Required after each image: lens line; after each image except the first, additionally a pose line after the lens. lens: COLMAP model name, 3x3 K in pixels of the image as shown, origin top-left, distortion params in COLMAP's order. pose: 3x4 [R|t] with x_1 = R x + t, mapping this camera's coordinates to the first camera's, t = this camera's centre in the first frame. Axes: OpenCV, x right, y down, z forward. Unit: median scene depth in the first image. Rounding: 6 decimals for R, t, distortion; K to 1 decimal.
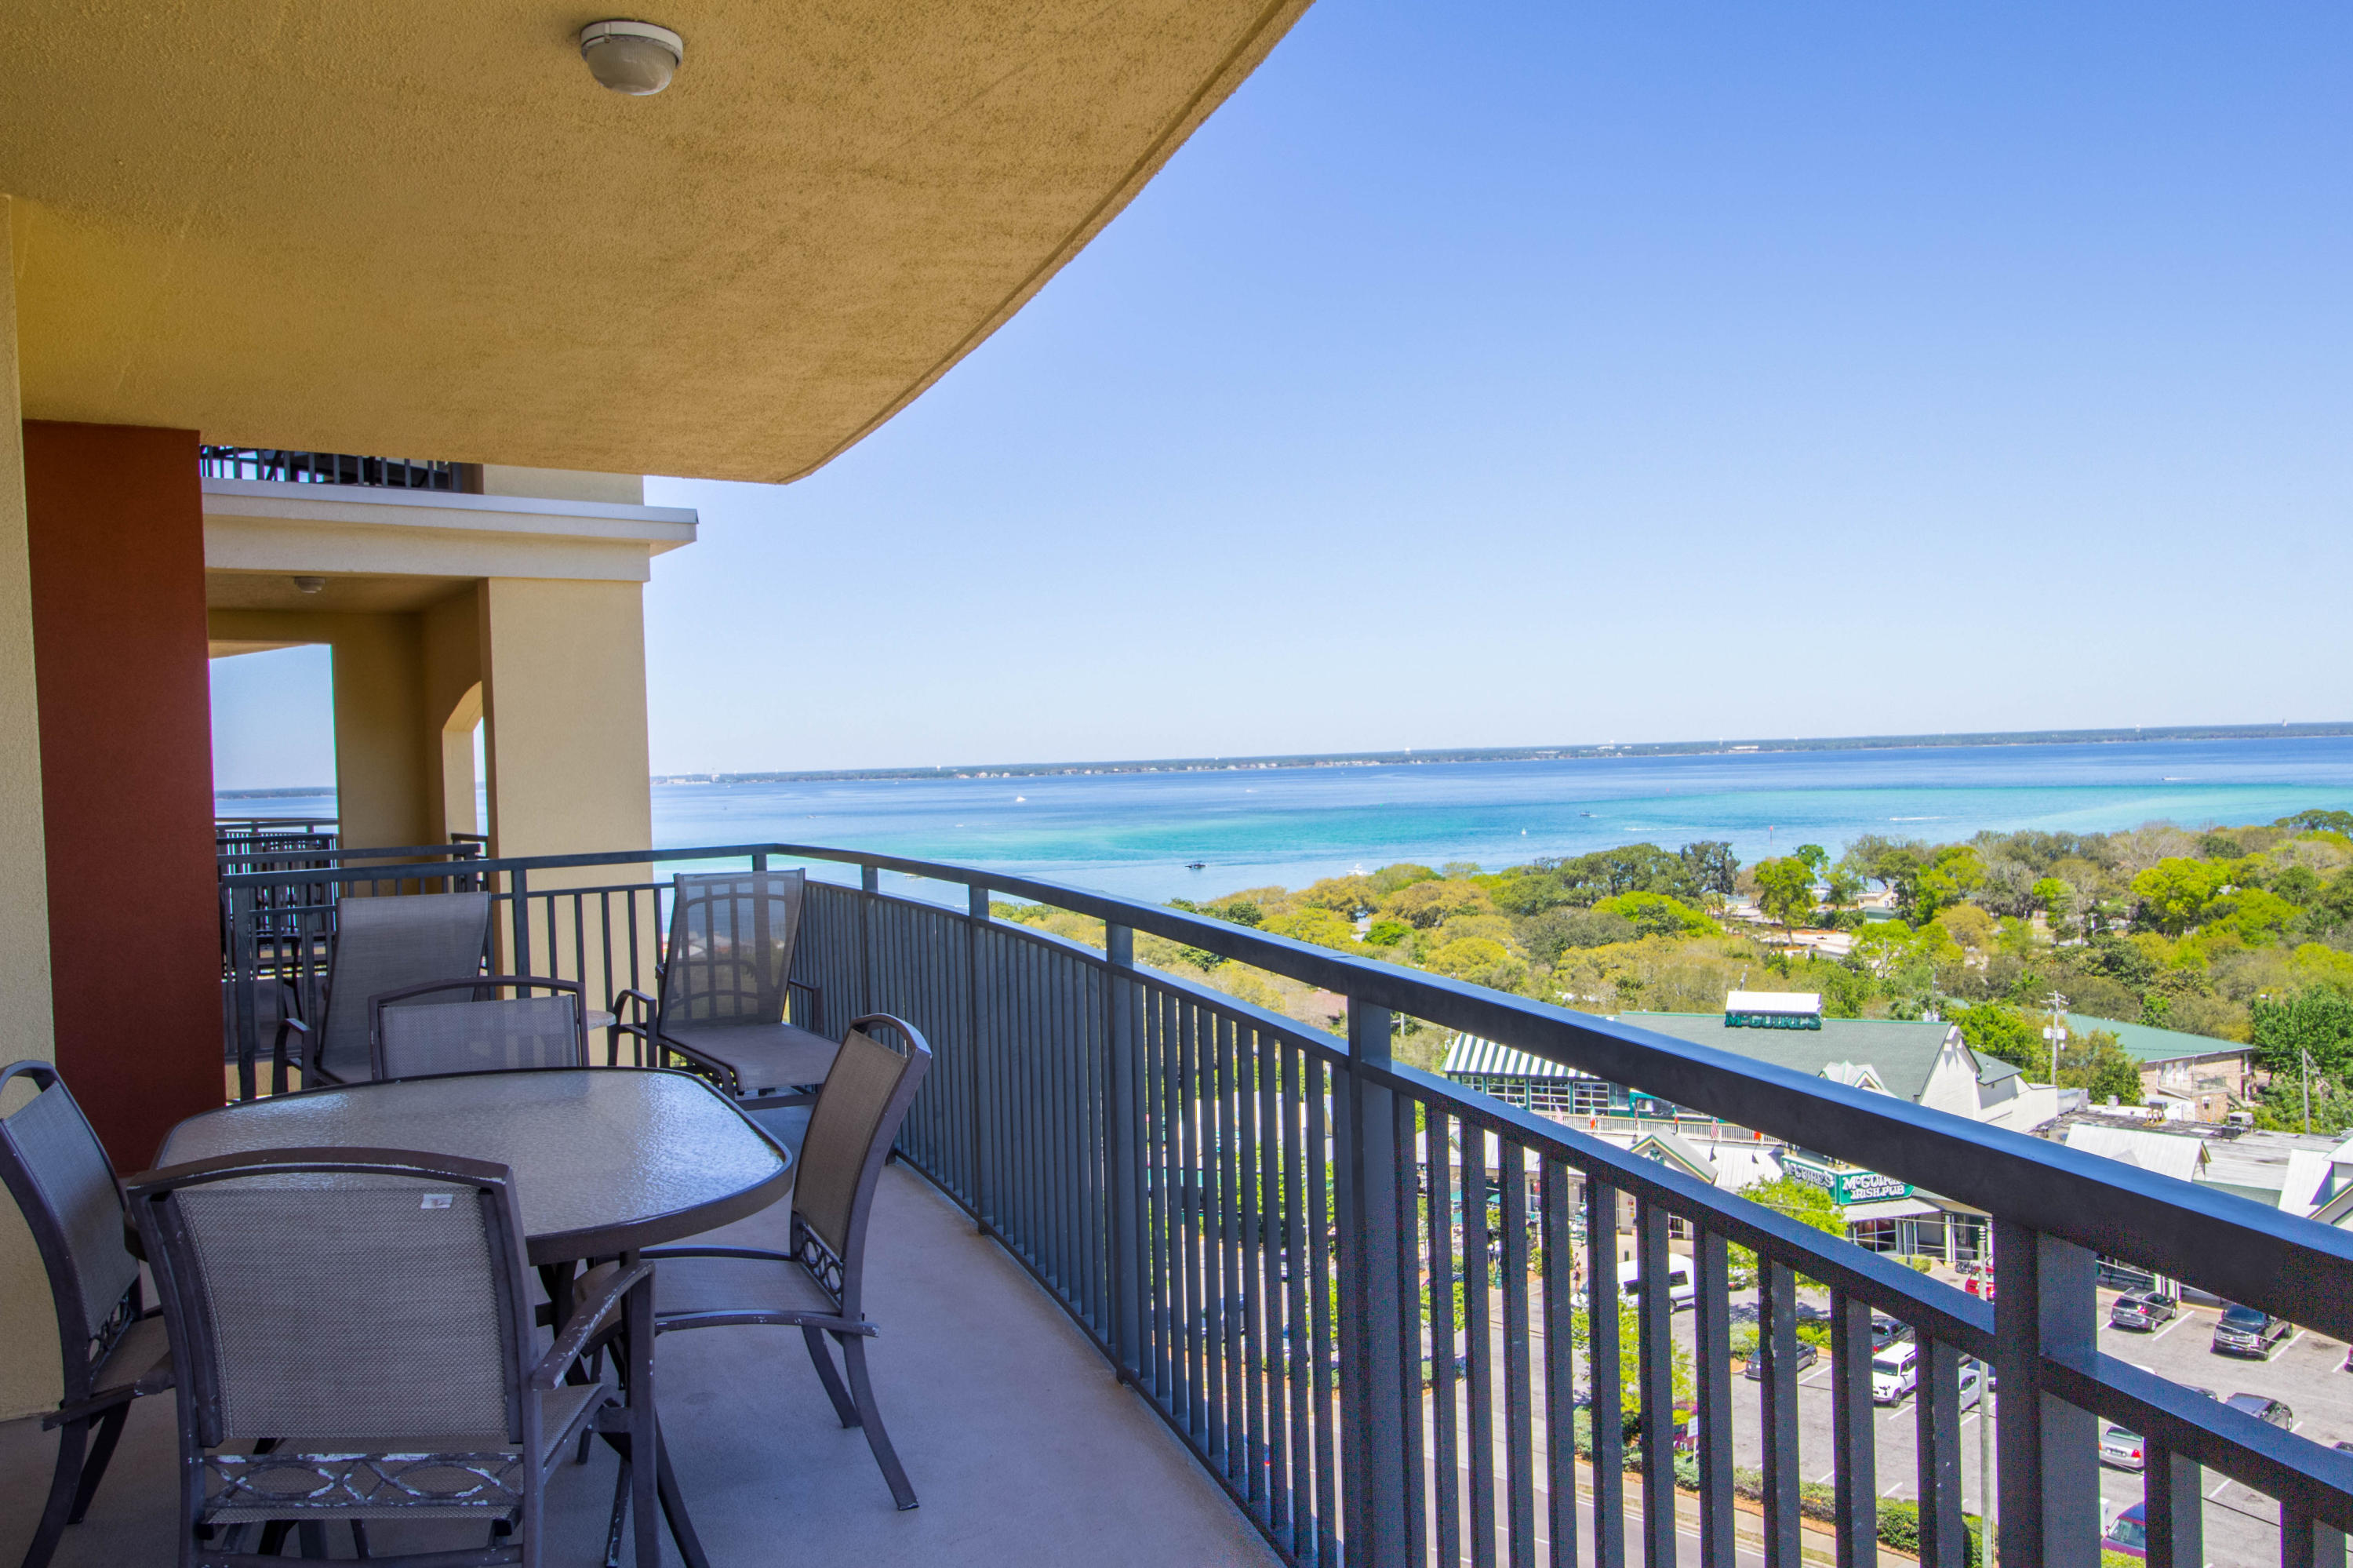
lens RADIAL K [[1904.9, 0, 1159.1], [0, 1904.9, 774.0], [0, 0, 1]] dist [0.012230, -0.011833]
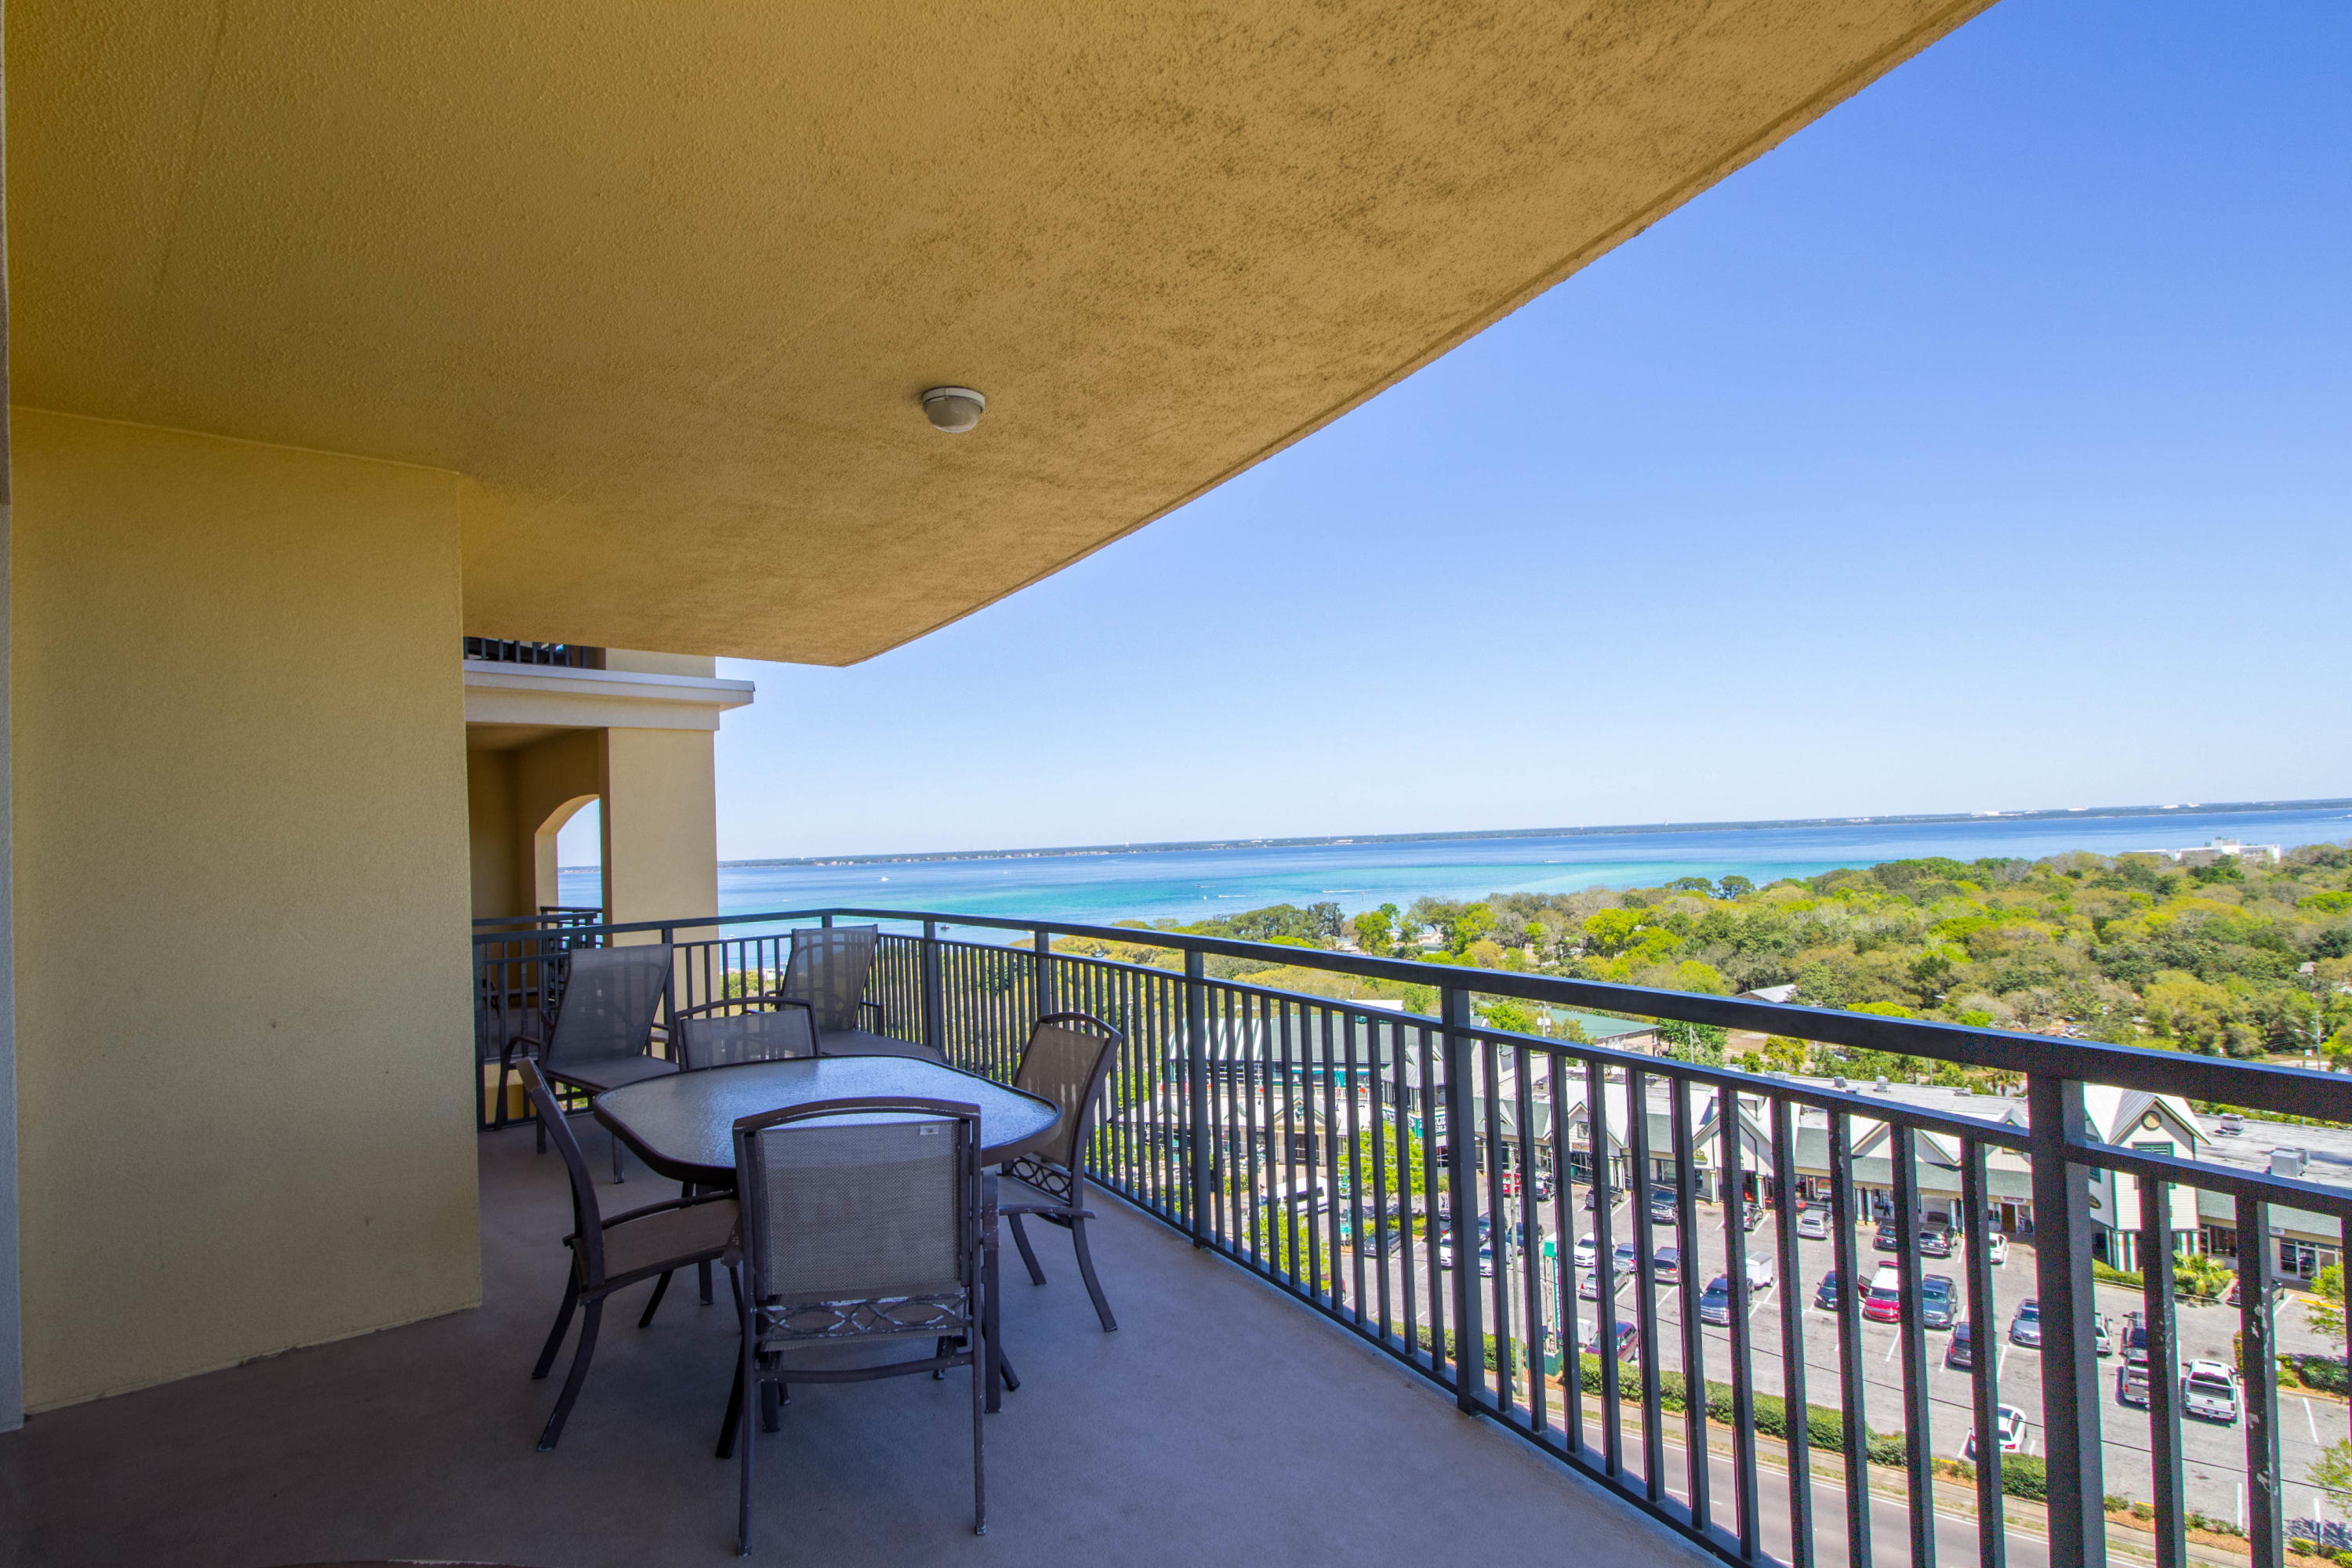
lens RADIAL K [[1284.5, 0, 1176.0], [0, 1284.5, 784.0], [0, 0, 1]] dist [-0.003313, -0.000739]
pose [[0.986232, 0.001067, 0.165362, -0.117728], [0.008754, 0.998240, -0.058646, 0.000992], [-0.165134, 0.059287, 0.984488, -0.030618]]
